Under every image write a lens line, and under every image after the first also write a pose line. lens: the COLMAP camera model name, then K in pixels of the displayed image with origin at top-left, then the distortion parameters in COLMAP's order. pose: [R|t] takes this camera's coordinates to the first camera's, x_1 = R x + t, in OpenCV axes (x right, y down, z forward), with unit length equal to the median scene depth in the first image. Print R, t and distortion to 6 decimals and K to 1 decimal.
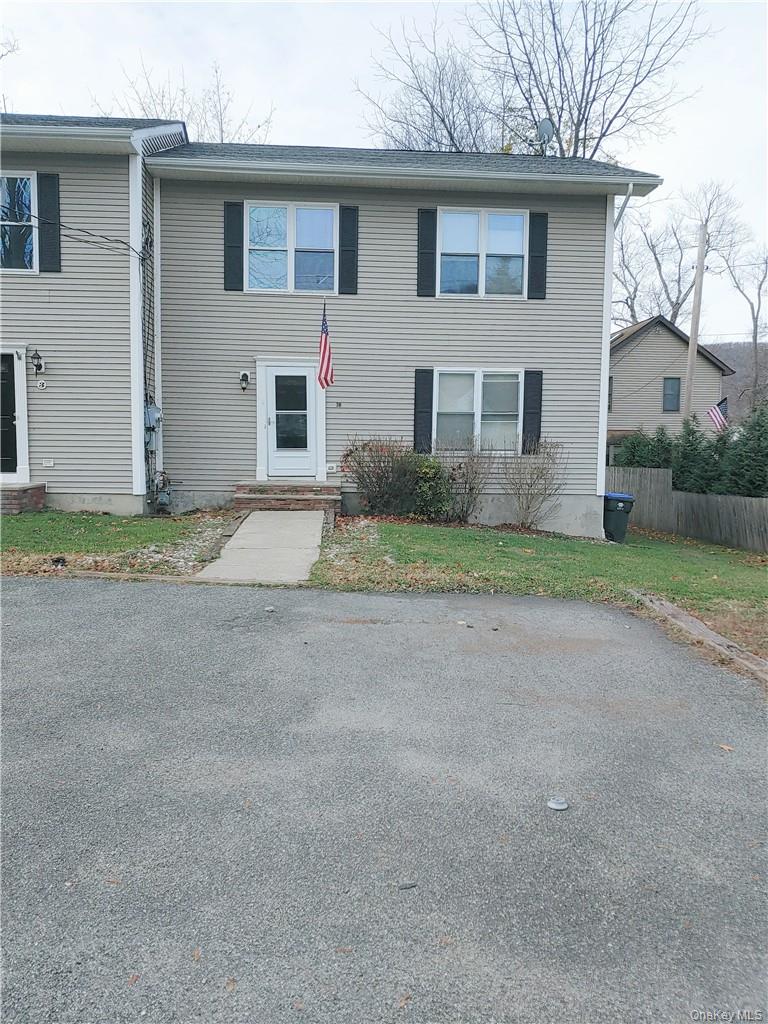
lens RADIAL K [[796.7, 0, 381.0], [0, 796.7, 510.3], [0, 0, 1]] dist [0.015287, -0.005220]
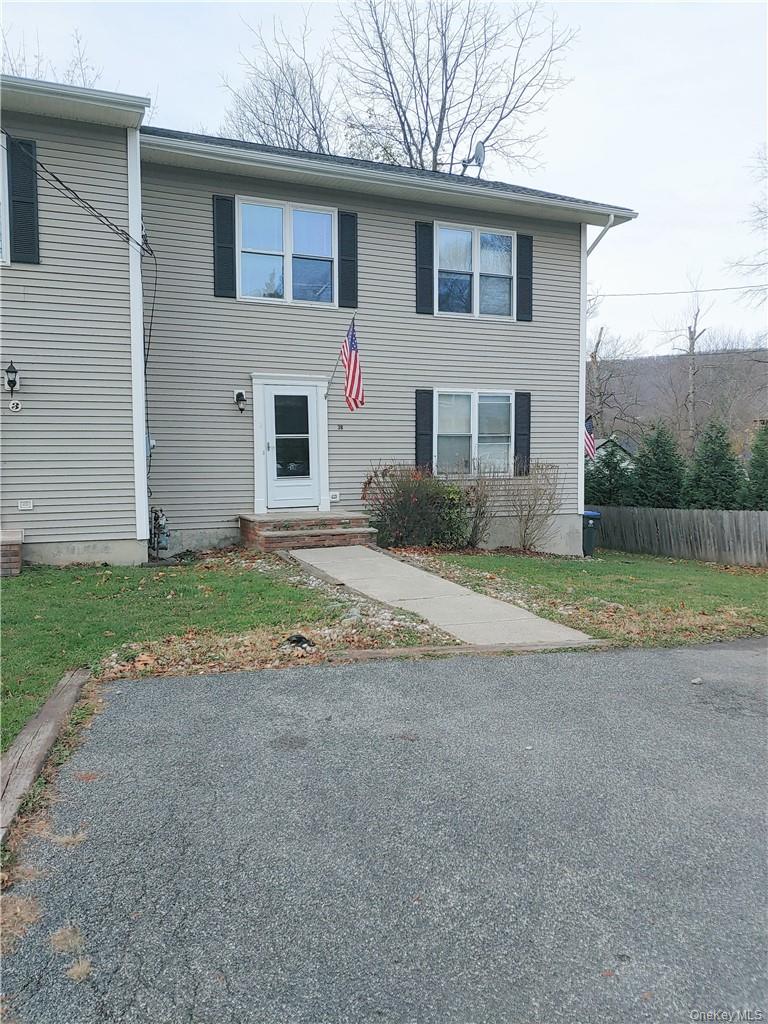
lens RADIAL K [[796.7, 0, 381.0], [0, 796.7, 510.3], [0, 0, 1]] dist [0.015287, -0.005220]
pose [[0.936495, -0.042142, 0.348139, -0.334680], [0.046671, 0.998900, -0.004629, -0.031427], [-0.347561, 0.020583, 0.937432, 0.129598]]
